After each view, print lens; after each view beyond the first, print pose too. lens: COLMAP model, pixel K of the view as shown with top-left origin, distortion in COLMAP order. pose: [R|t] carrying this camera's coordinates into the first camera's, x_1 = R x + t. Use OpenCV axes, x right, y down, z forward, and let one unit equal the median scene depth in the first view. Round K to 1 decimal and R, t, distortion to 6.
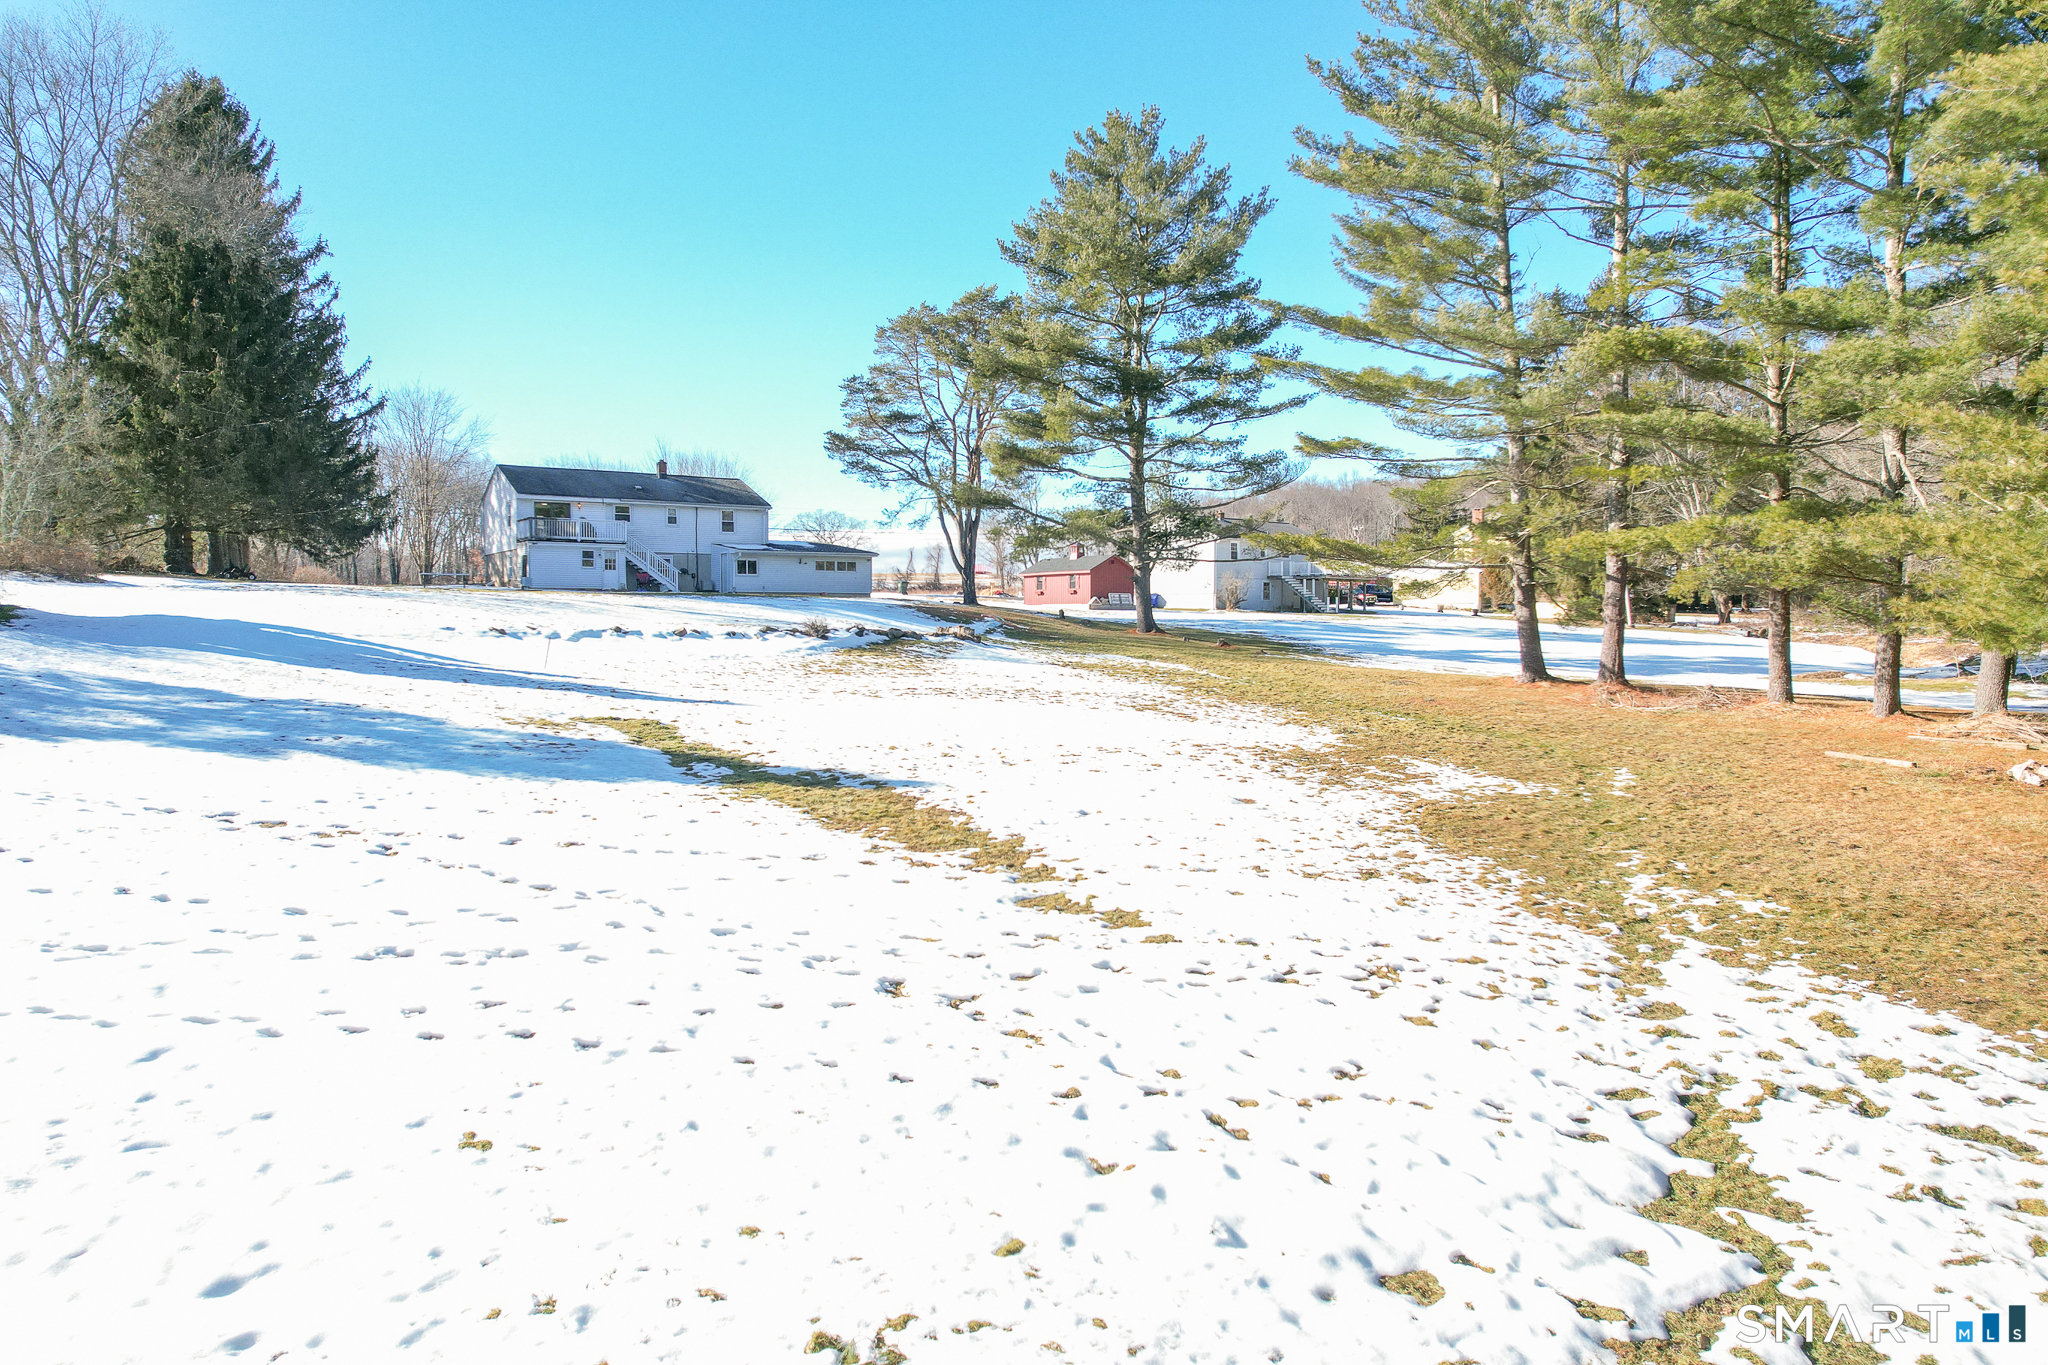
lens RADIAL K [[1329.9, 0, 1028.2], [0, 1329.9, 687.7], [0, 0, 1]] dist [-0.051191, 0.047327]
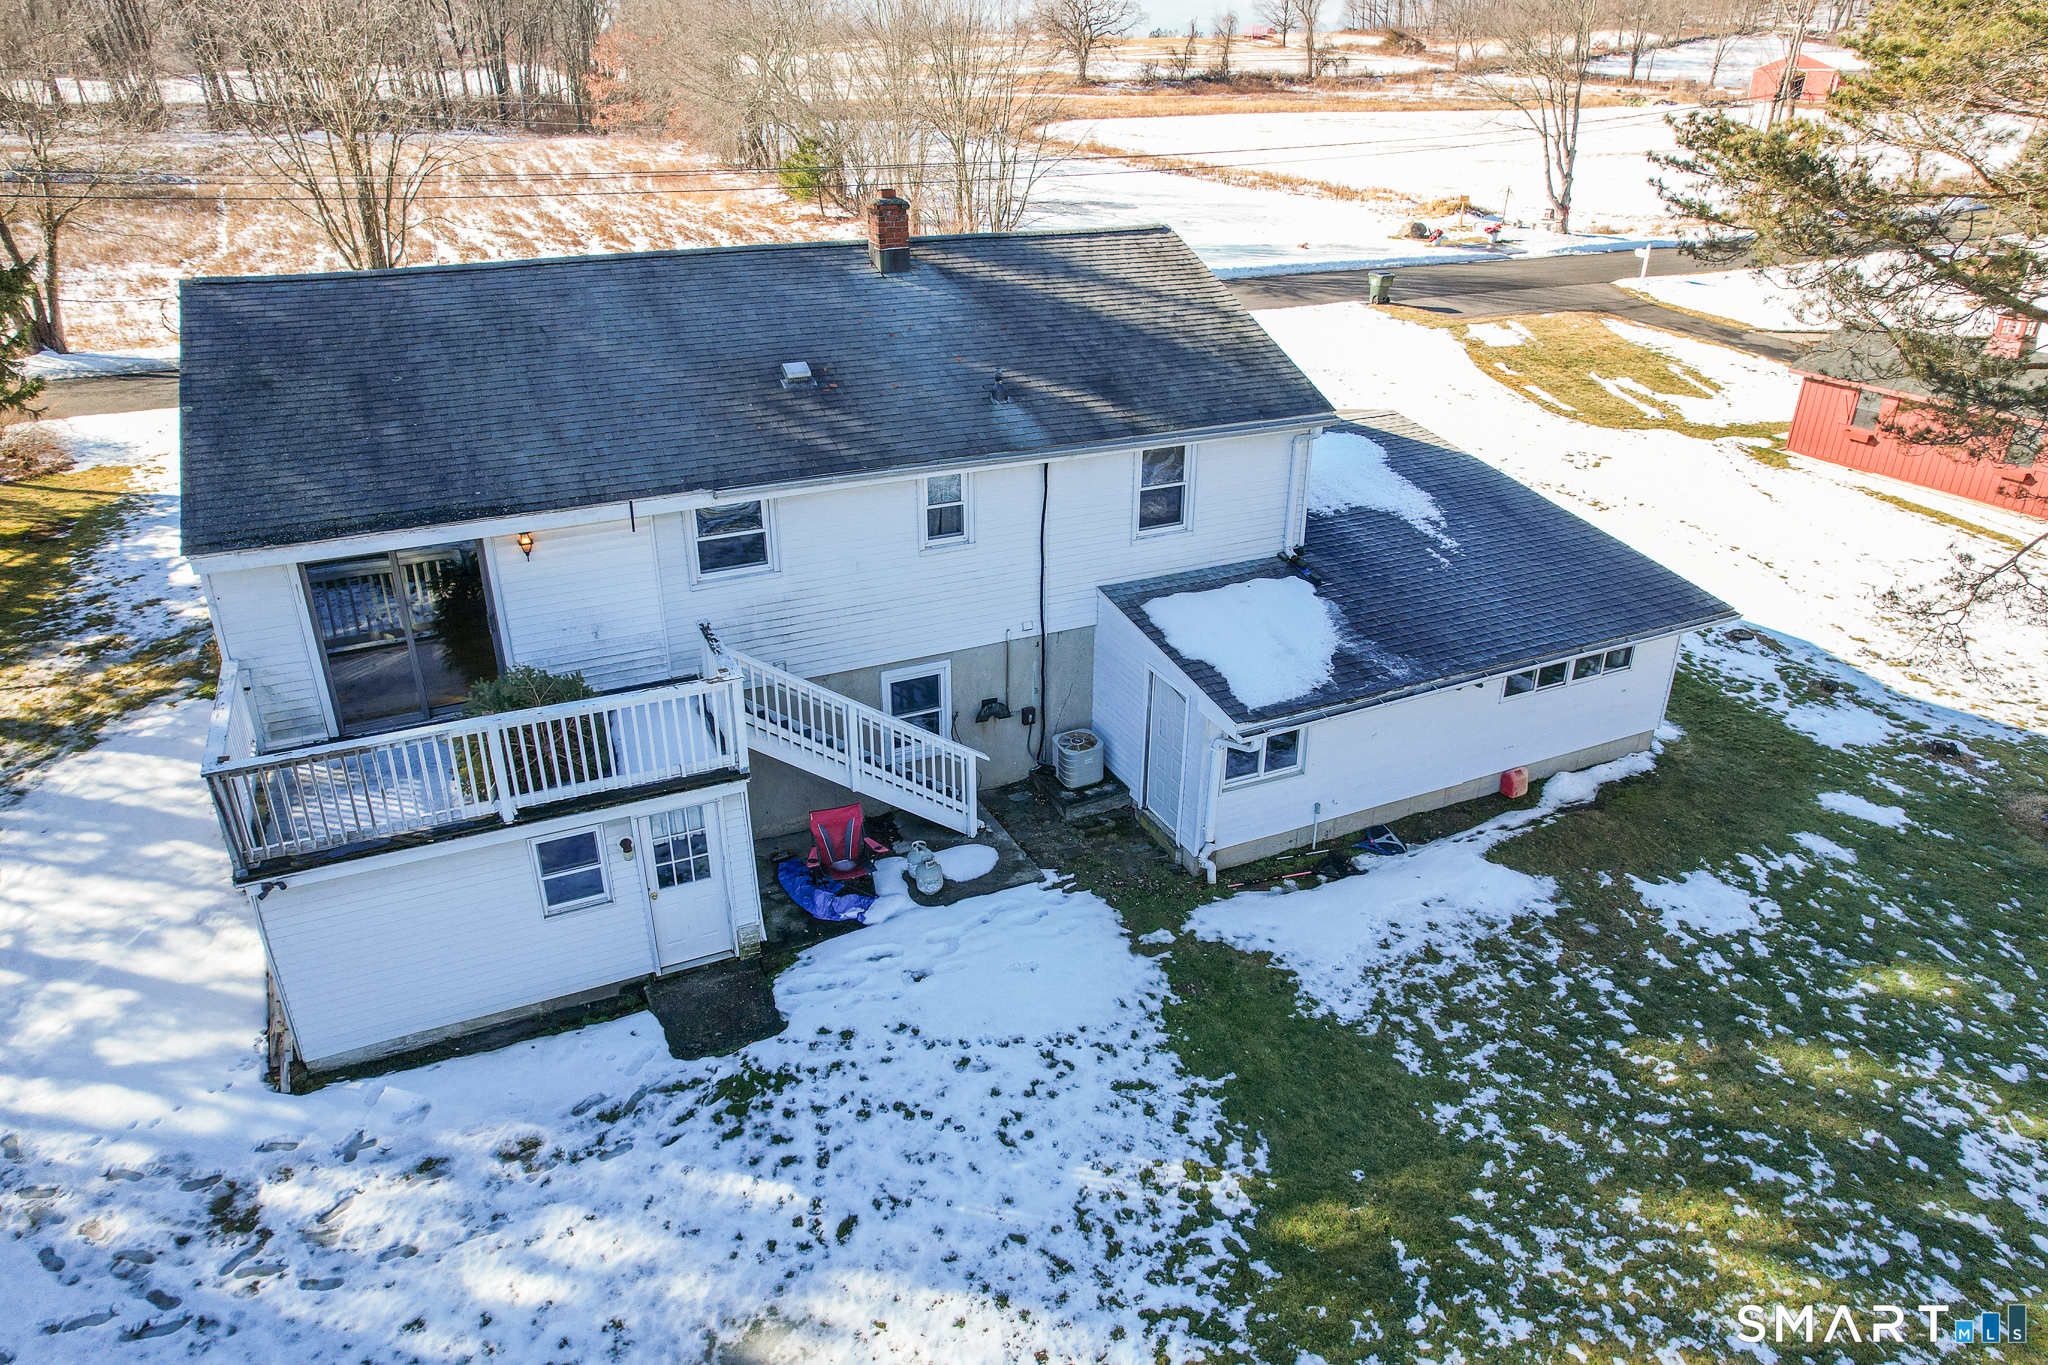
lens RADIAL K [[1329.9, 0, 1019.9], [0, 1329.9, 686.4], [0, 0, 1]] dist [-0.051191, 0.047327]
pose [[0.986874, 0.070348, -0.145362, -0.226033], [-0.009025, 0.922750, 0.385293, -0.196019], [0.161238, -0.378924, 0.911273, 0.800008]]
